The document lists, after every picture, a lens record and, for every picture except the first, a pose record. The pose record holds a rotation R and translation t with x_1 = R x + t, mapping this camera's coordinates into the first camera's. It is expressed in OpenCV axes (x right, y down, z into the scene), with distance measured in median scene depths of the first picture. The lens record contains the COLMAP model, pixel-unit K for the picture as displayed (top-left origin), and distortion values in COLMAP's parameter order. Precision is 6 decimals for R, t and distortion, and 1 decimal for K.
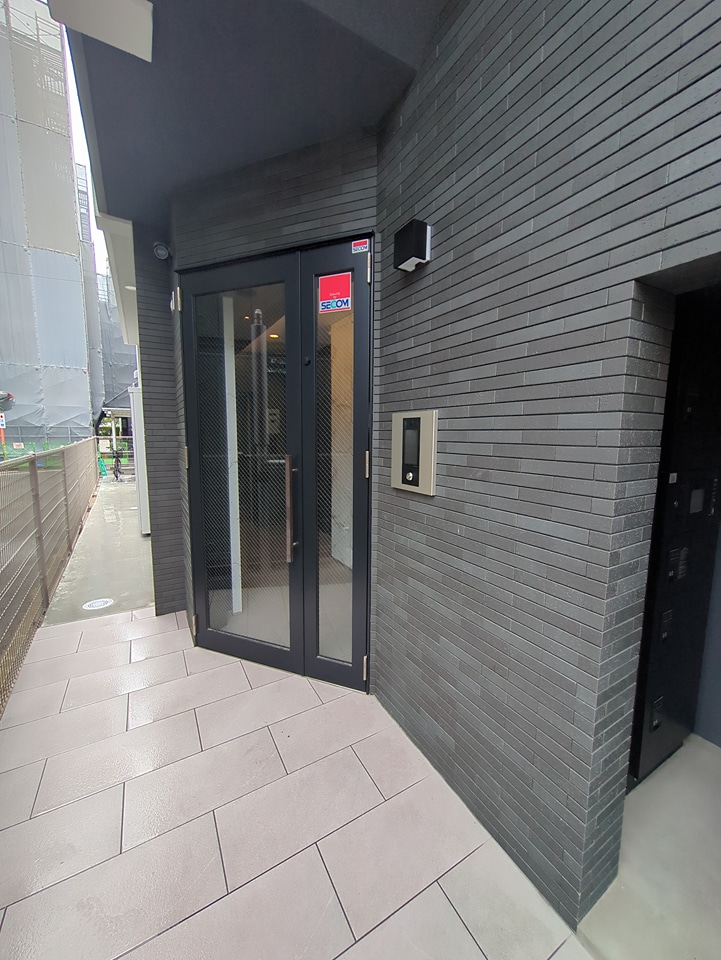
lens RADIAL K [[376.7, 0, 361.7], [0, 376.7, 481.7], [0, 0, 1]] dist [0.000143, 0.000059]
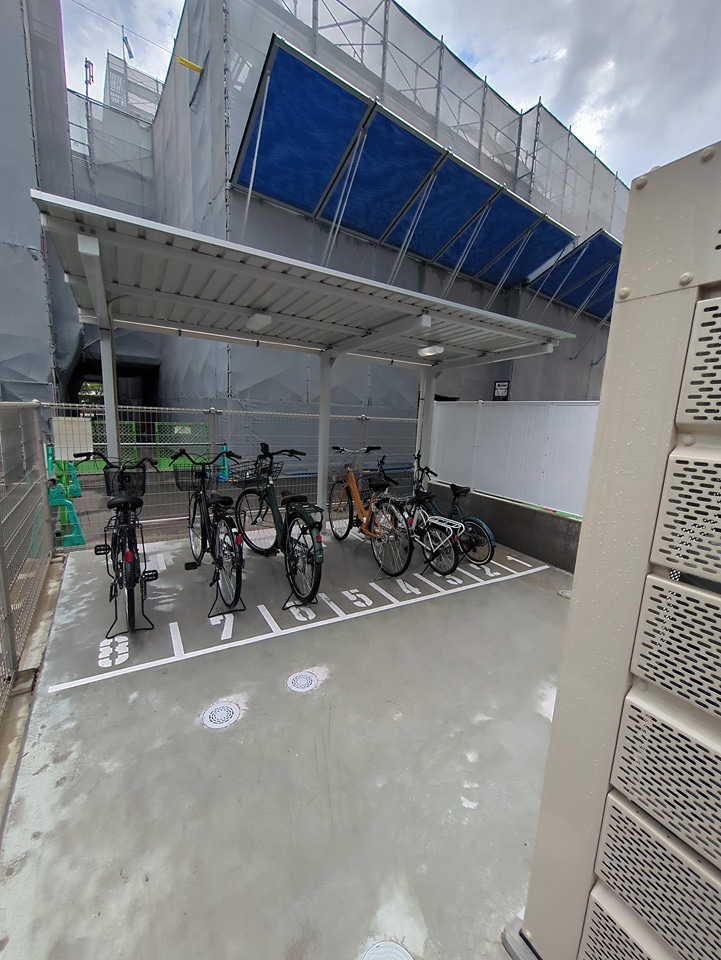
lens RADIAL K [[376.7, 0, 361.7], [0, 376.7, 481.7], [0, 0, 1]] dist [0.000143, 0.000059]
pose [[0.999184, 0.028561, 0.028559, -0.414187], [-0.030042, 0.998151, 0.052834, -0.072595], [-0.026997, -0.053649, 0.998195, 0.620221]]
